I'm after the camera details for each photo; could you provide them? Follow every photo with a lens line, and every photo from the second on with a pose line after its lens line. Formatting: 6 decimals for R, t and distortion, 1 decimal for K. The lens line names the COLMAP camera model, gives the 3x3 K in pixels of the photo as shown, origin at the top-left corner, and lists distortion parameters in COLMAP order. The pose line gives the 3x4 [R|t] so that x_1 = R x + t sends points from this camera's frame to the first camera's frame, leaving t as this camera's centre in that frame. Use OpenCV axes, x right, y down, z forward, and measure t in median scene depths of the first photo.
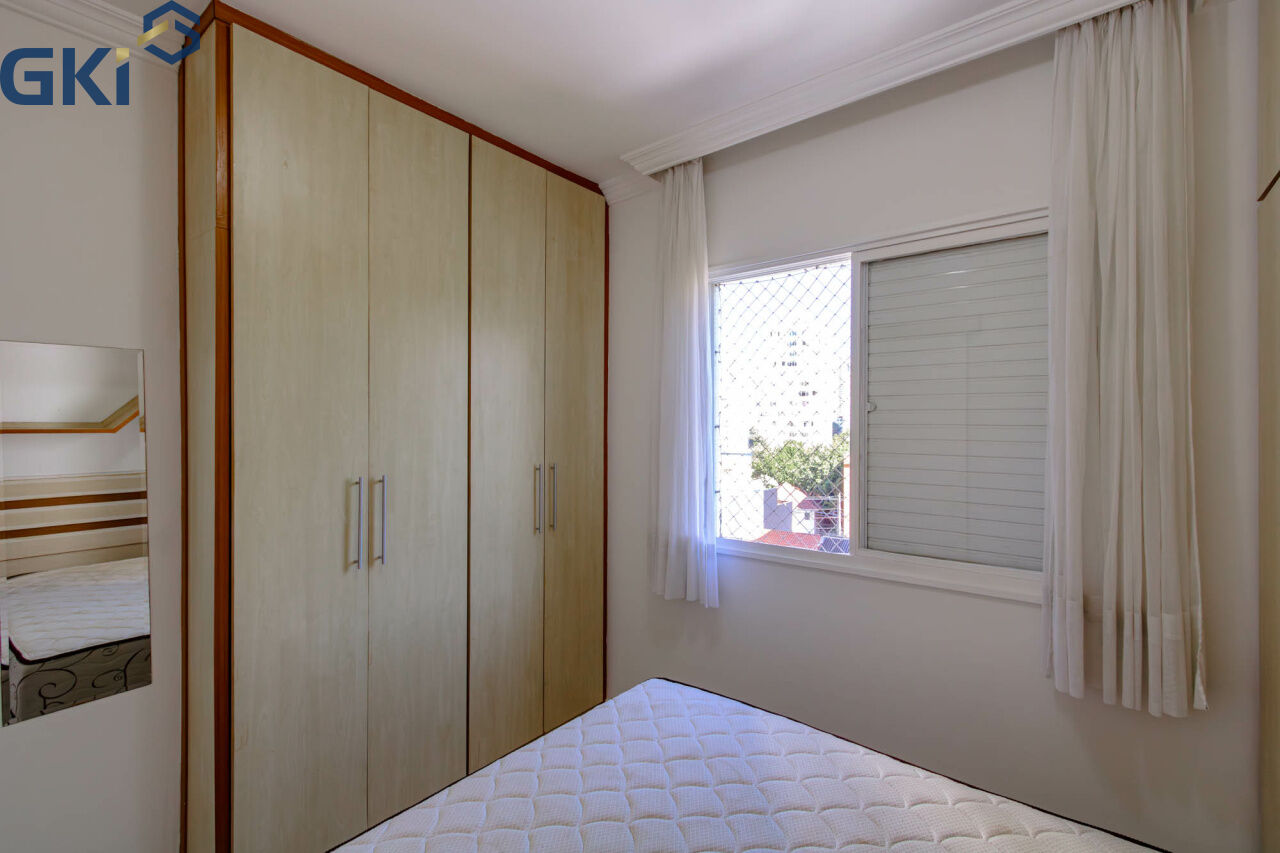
lens RADIAL K [[577.4, 0, 638.5], [0, 577.4, 431.1], [0, 0, 1]] dist [0.006697, -0.000332]
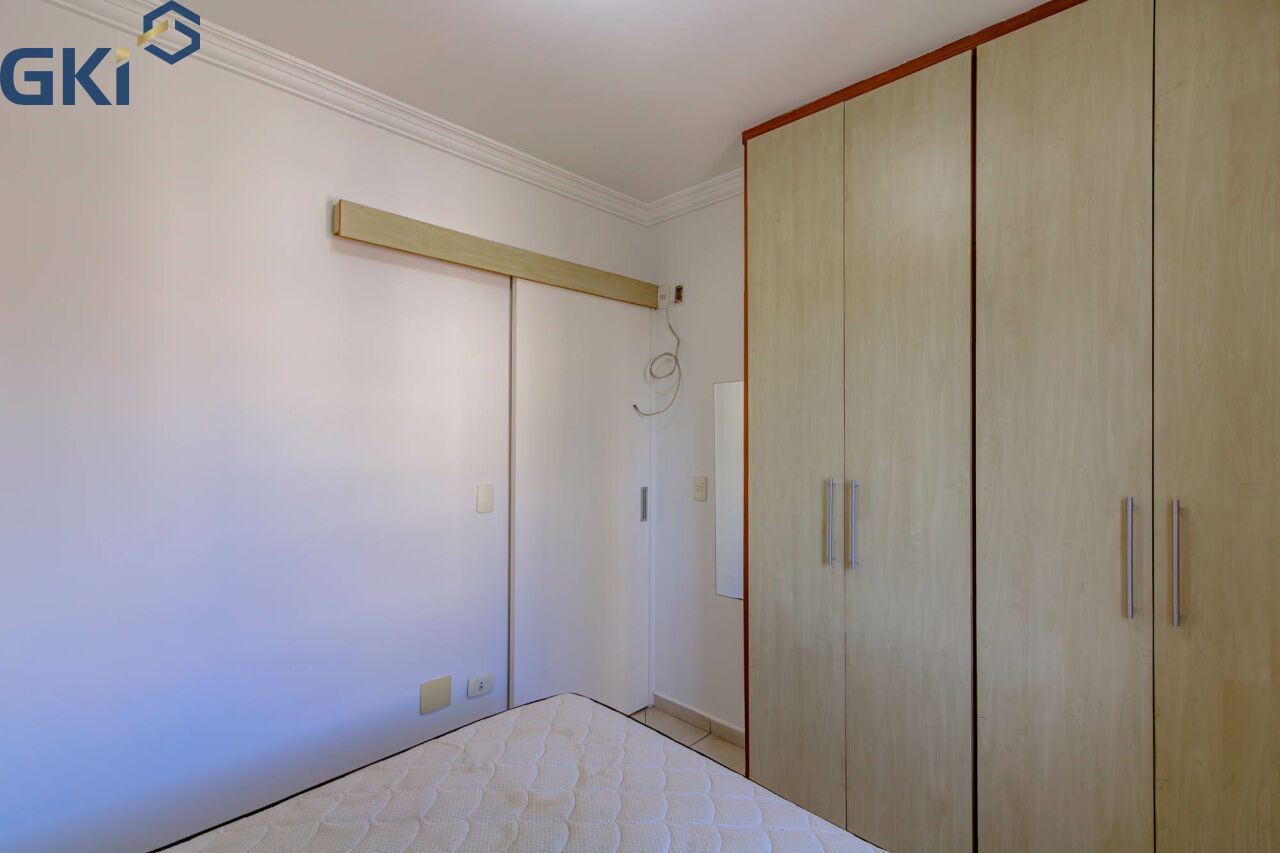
lens RADIAL K [[582.8, 0, 641.1], [0, 582.8, 430.4], [0, 0, 1]] dist [0.004669, 0.000373]
pose [[-0.104765, 0.002223, -0.994495, 0.570983], [-0.016726, 0.999852, 0.003997, -0.006642], [0.994356, 0.017052, -0.104712, 0.716613]]
